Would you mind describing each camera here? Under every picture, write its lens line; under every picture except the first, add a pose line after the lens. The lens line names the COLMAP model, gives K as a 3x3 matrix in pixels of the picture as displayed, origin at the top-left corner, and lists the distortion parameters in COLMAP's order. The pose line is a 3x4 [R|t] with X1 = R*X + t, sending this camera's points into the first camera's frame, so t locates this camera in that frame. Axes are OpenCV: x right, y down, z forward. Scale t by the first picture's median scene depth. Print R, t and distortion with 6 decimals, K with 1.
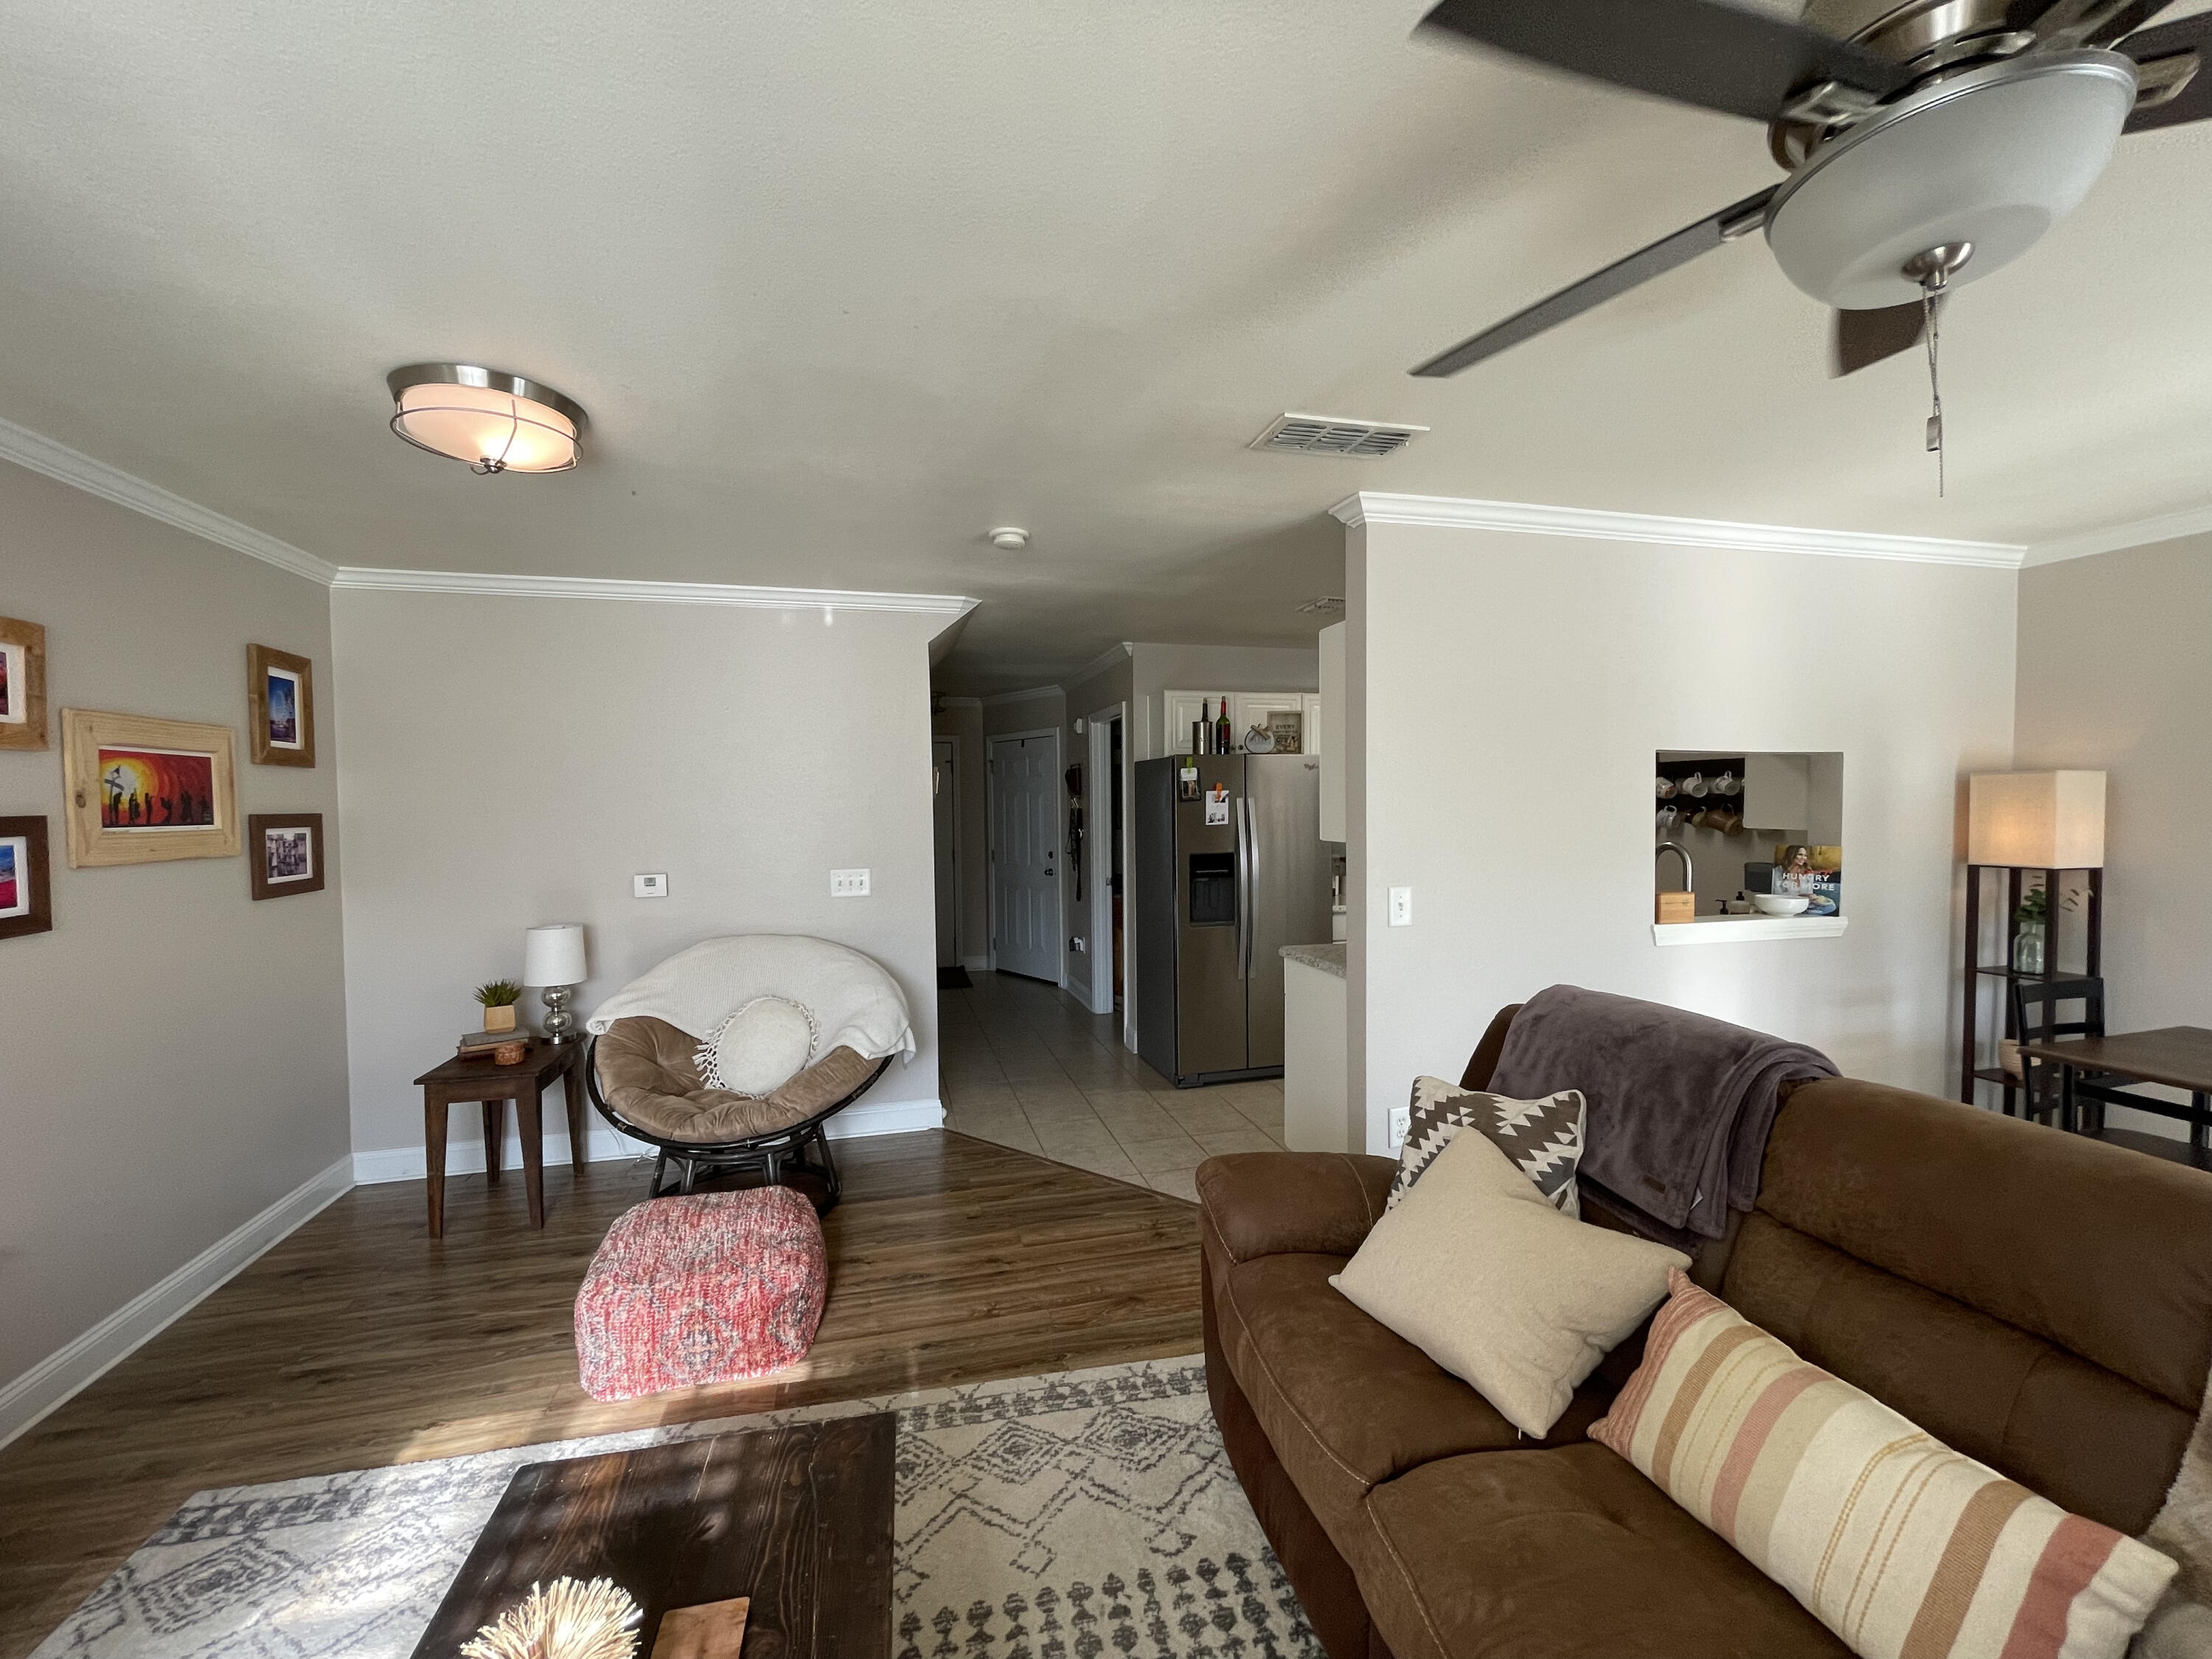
lens RADIAL K [[888.8, 0, 1099.3], [0, 888.8, 834.1], [0, 0, 1]] dist [-0.003157, -0.000419]
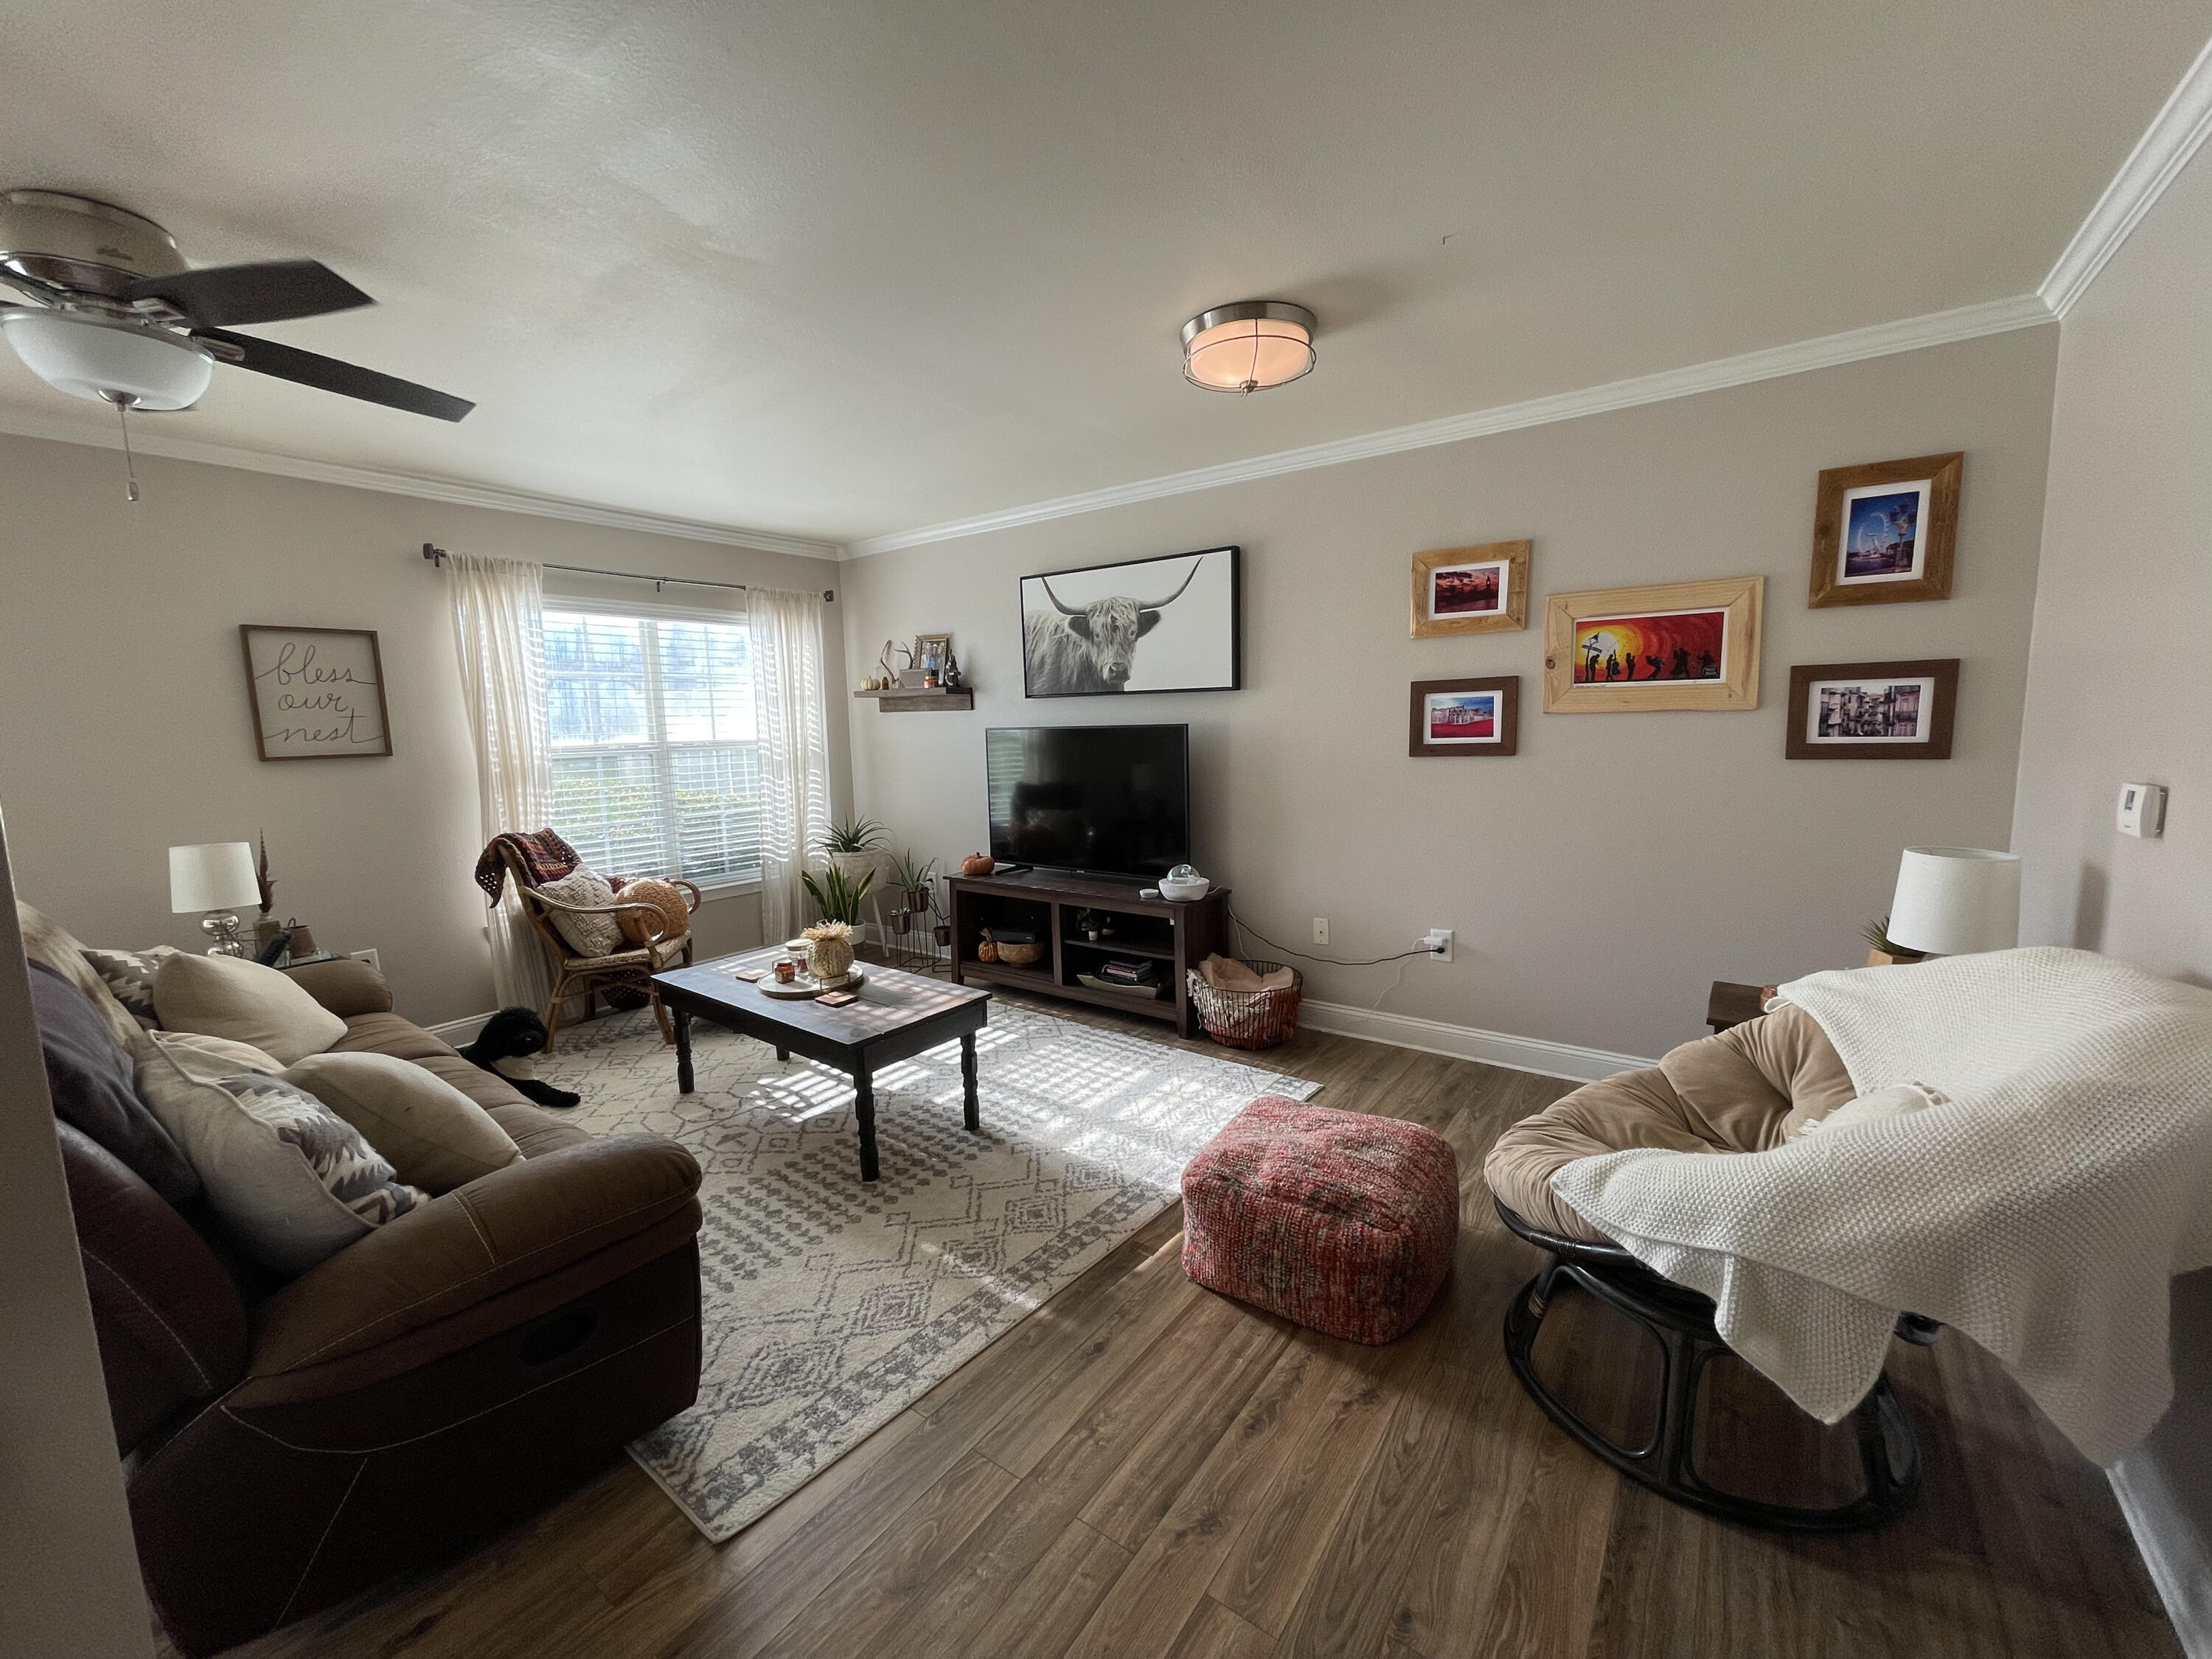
lens RADIAL K [[911.8, 0, 1106.0], [0, 911.8, 829.5], [0, 0, 1]] dist [0.001157, -0.000092]
pose [[-0.771915, 0.109336, -0.626253, 0.203481], [0.011255, 0.987295, 0.158497, -0.011782], [0.635626, 0.115297, -0.763339, 1.214875]]
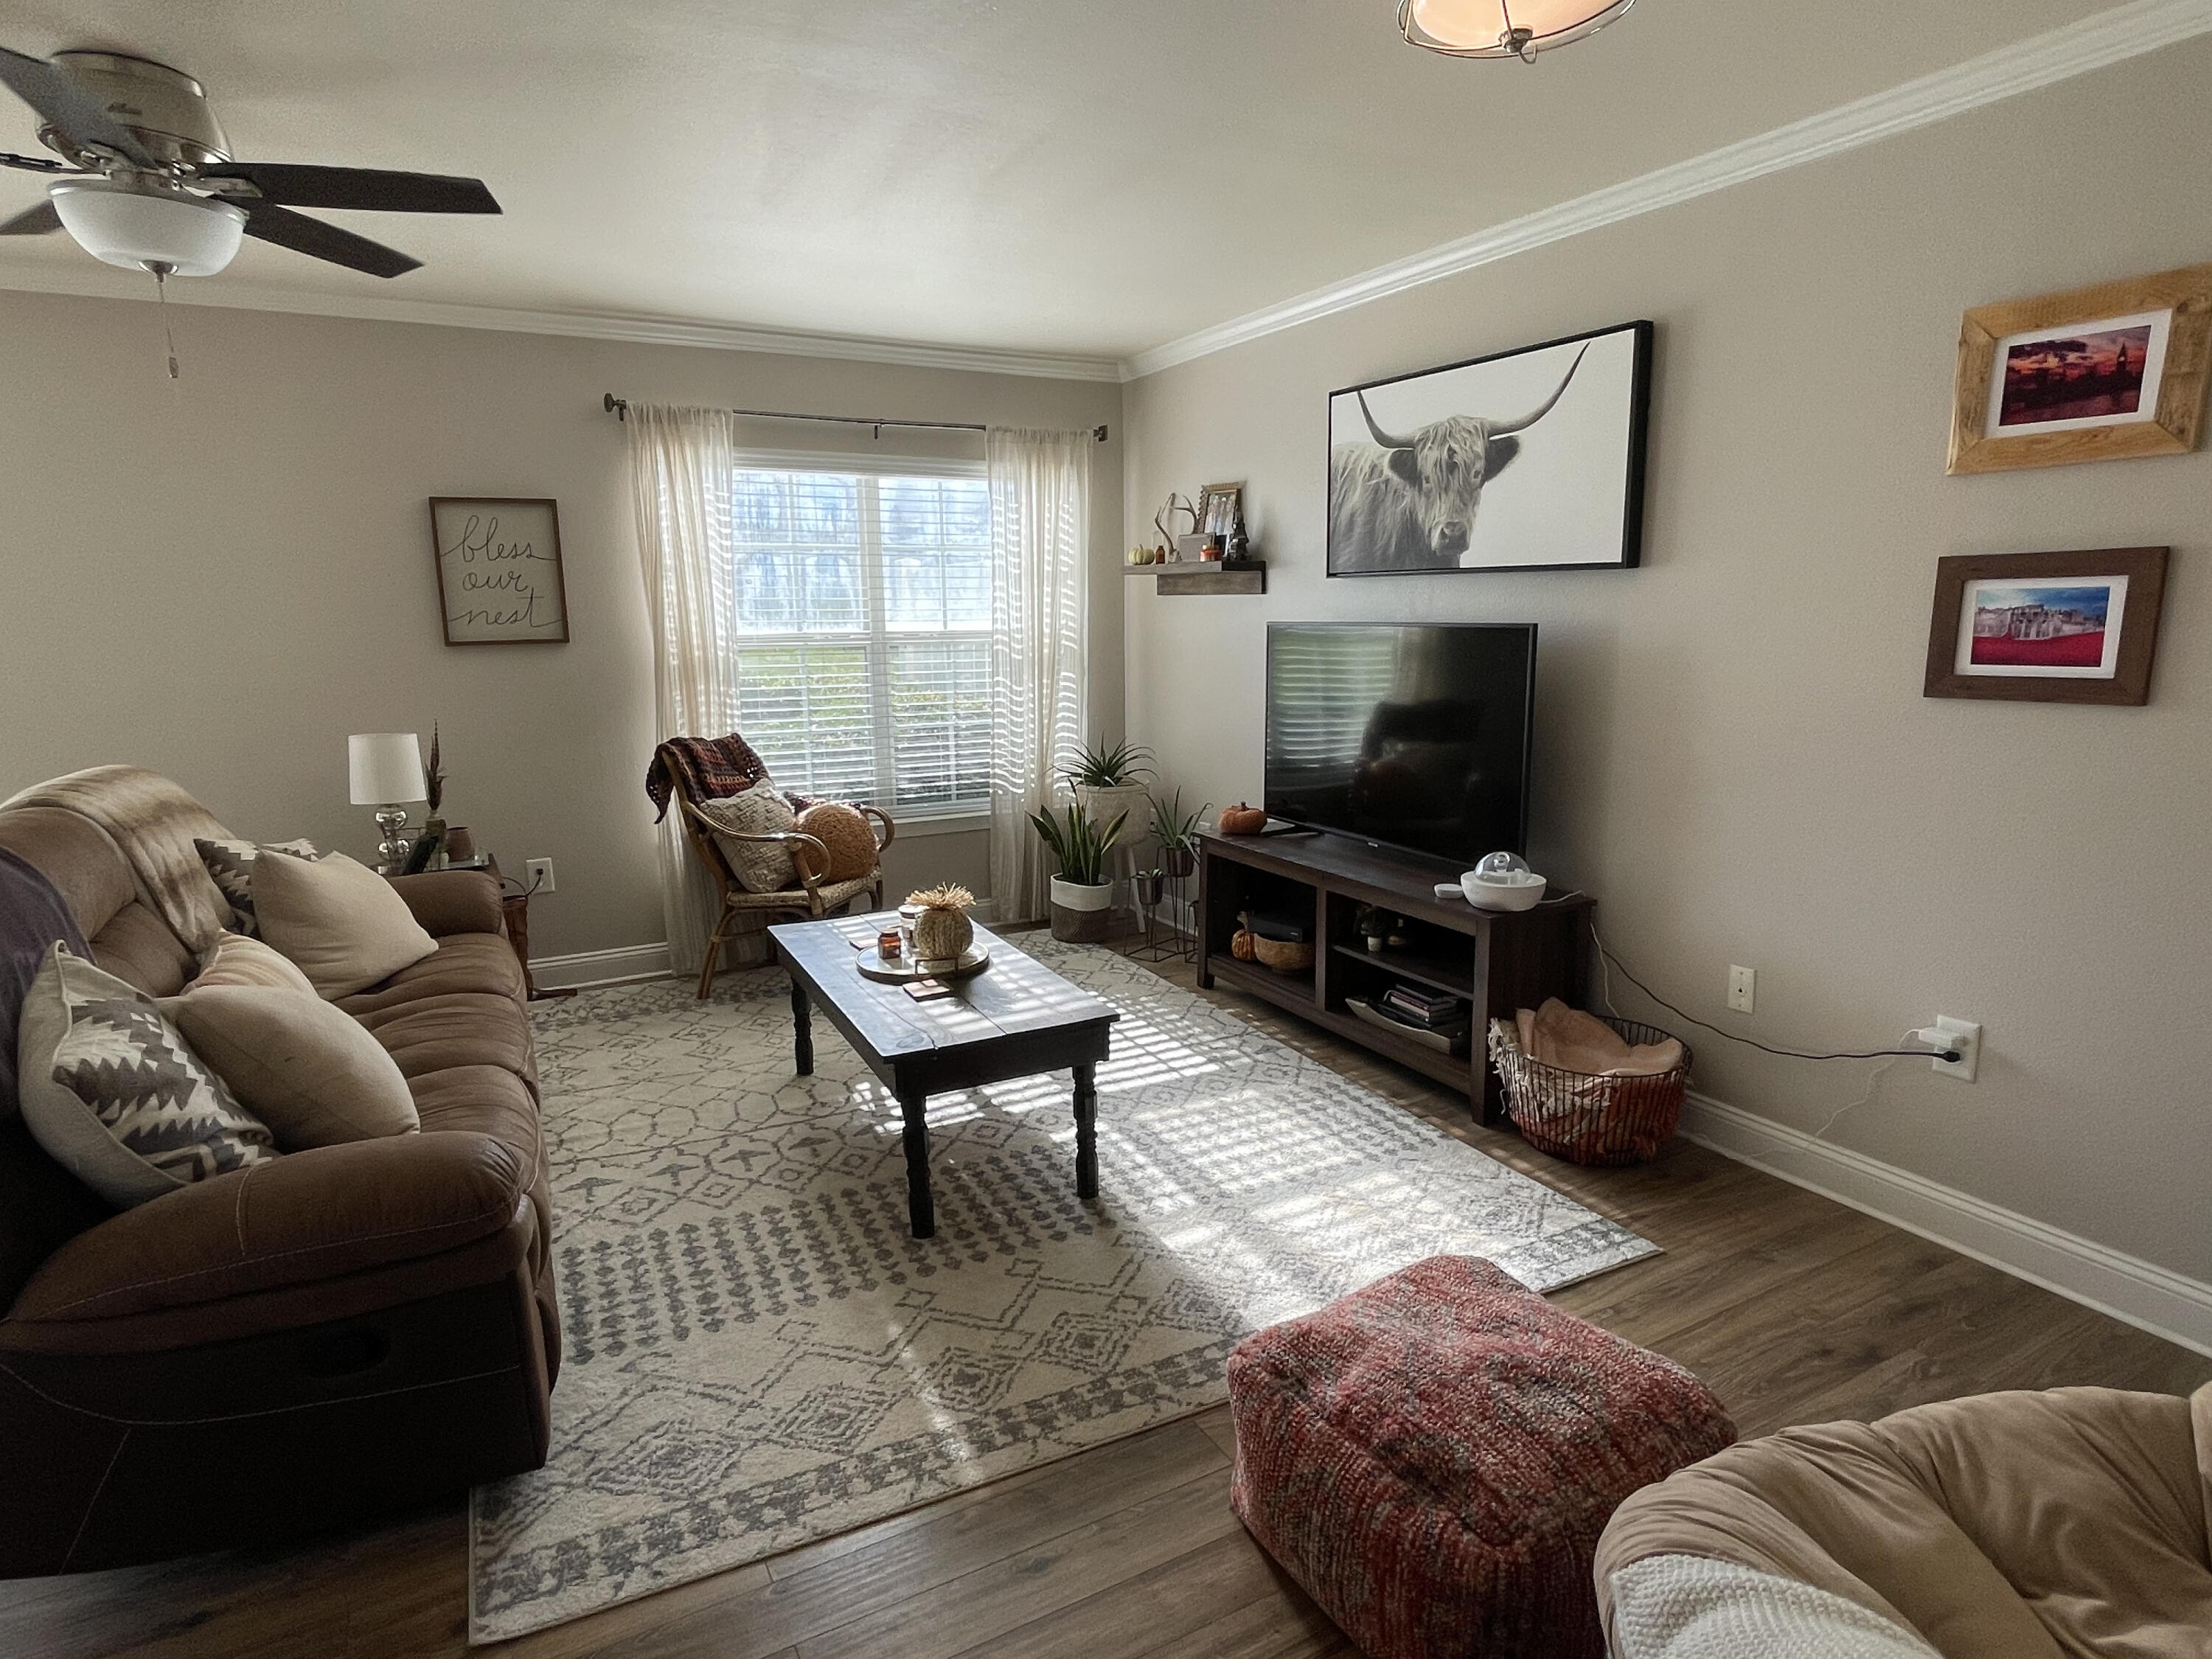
lens RADIAL K [[1252.8, 0, 1096.9], [0, 1252.8, 837.1], [0, 0, 1]] dist [0.006160, -0.012015]
pose [[-0.970581, 0.068770, -0.230744, -0.063943], [0.016120, 0.974752, 0.222706, -0.021693], [0.240234, 0.212434, -0.947185, 1.262754]]
